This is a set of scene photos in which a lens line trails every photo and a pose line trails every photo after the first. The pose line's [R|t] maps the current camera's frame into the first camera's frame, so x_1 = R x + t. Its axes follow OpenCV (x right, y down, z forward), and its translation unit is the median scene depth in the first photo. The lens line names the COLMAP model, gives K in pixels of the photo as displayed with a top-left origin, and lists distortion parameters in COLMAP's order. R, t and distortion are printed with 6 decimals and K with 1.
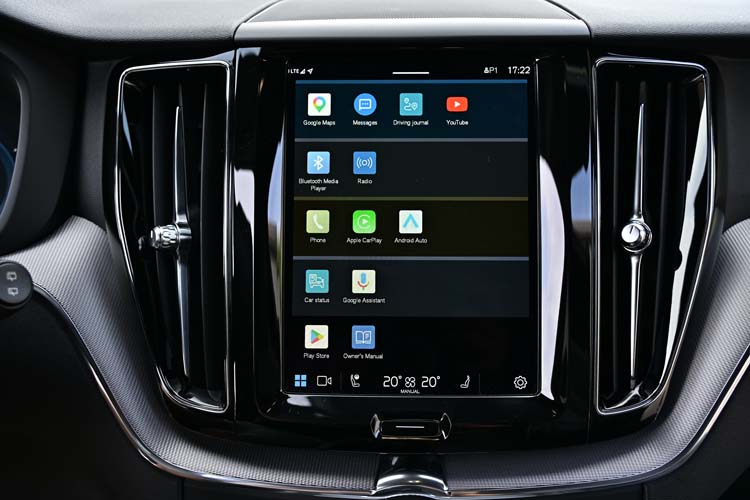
lens RADIAL K [[870.2, 0, 364.2], [0, 870.2, 251.0], [0, 0, 1]] dist [-0.006488, 0.000000]
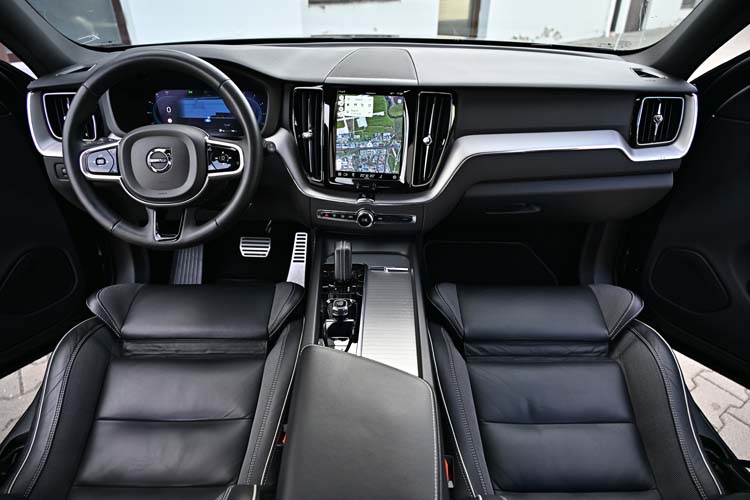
lens RADIAL K [[480.7, 0, 375.3], [0, 480.7, 249.9], [0, 0, 1]] dist [-0.010089, 0.007080]
pose [[0.996770, 0.055870, -0.057682, 0.230310], [-0.039473, 0.966413, 0.253944, -0.078759], [0.069932, -0.250847, 0.965497, -1.171414]]
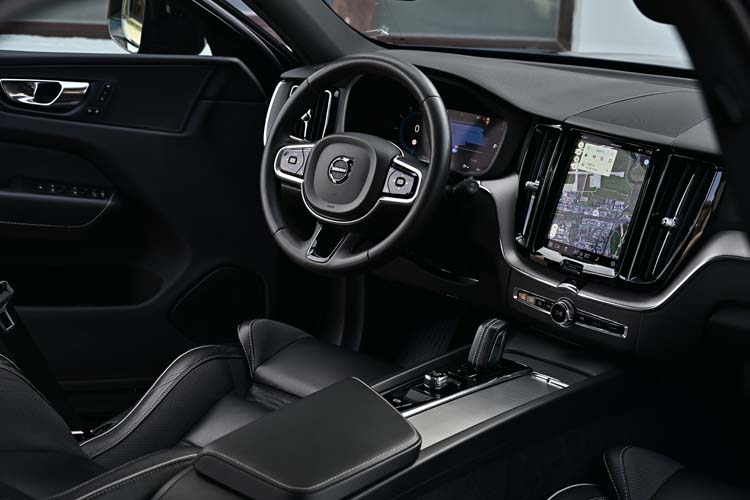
lens RADIAL K [[1268.4, 0, 373.9], [0, 1268.4, 251.1], [0, 0, 1]] dist [-0.035845, 0.000000]
pose [[0.700546, 0.246594, -0.669646, 2.243202], [-0.242543, 0.964811, 0.101552, -0.105838], [0.671124, 0.091276, 0.735705, -2.366678]]
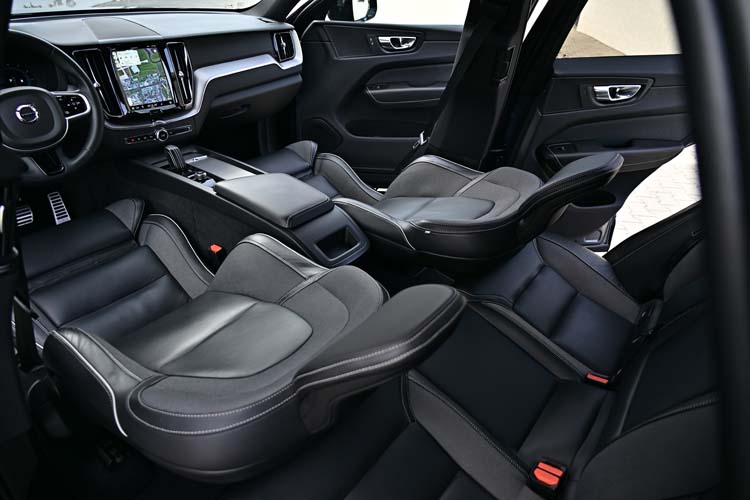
lens RADIAL K [[480.7, 0, 371.8], [0, 480.7, 250.2], [0, 0, 1]] dist [-0.010089, 0.007080]
pose [[0.679997, -0.351597, 0.643416, -1.320735], [0.140829, 0.923818, 0.355988, 0.107833], [-0.719563, -0.151460, 0.677708, -2.319427]]
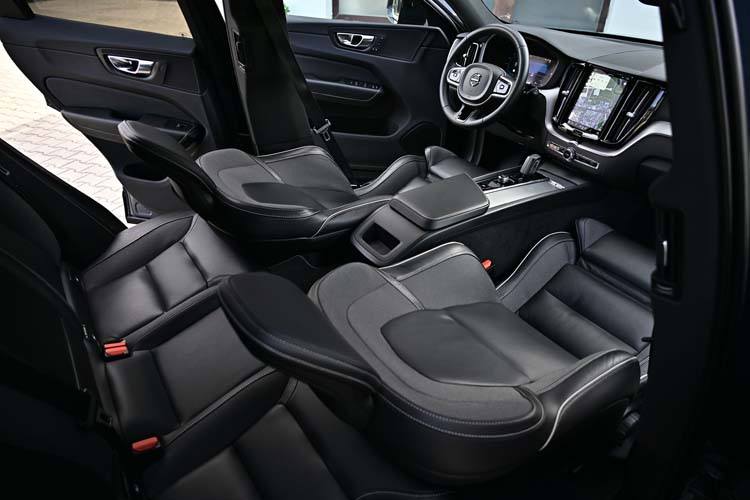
lens RADIAL K [[480.7, 0, 372.3], [0, 480.7, 250.1], [0, 0, 1]] dist [-0.010089, 0.007080]
pose [[0.486889, 0.493921, -0.720403, 2.079517], [-0.281322, 0.869492, 0.406006, -0.044874], [0.826920, 0.004986, 0.562297, -1.985091]]
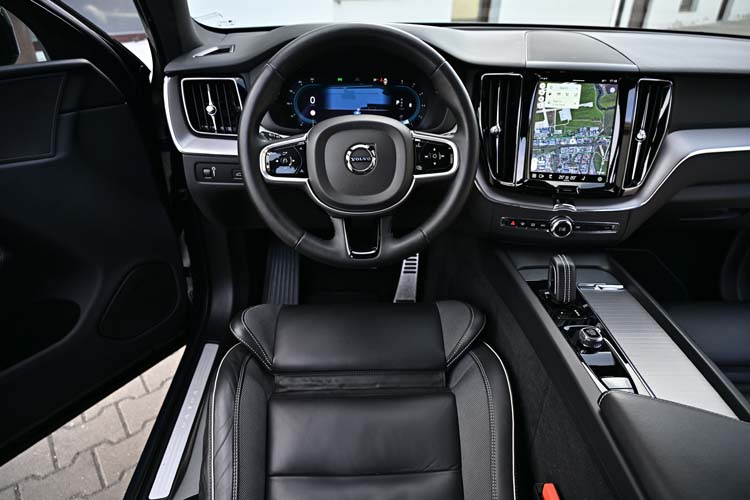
lens RADIAL K [[480.7, 0, 376.2], [0, 480.7, 250.7], [0, 0, 1]] dist [-0.010089, 0.007080]
pose [[0.998463, 0.050188, -0.023532, -0.617765], [-0.042629, 0.966592, 0.252749, -0.014425], [0.035431, -0.251357, 0.967246, -0.888970]]
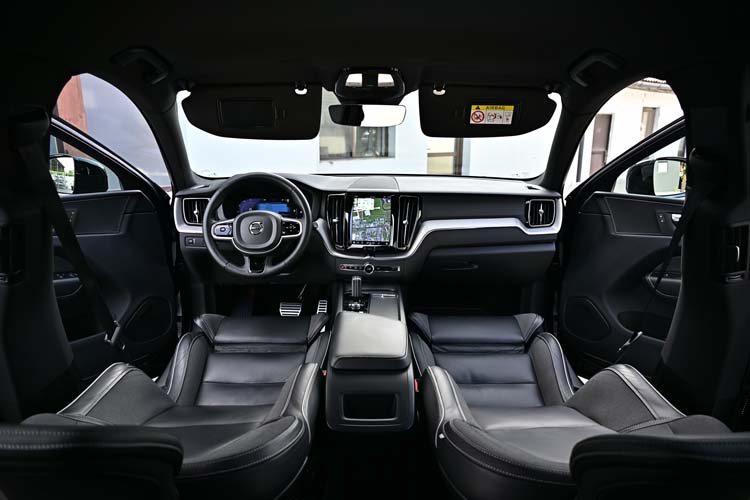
lens RADIAL K [[480.7, 0, 374.6], [0, 480.7, 249.3], [0, 0, 1]] dist [-0.010089, 0.007080]
pose [[0.996982, 0.033508, -0.070028, 0.338248], [-0.036408, 0.998514, -0.040554, 0.339951], [0.068566, 0.042981, 0.996720, -2.625186]]
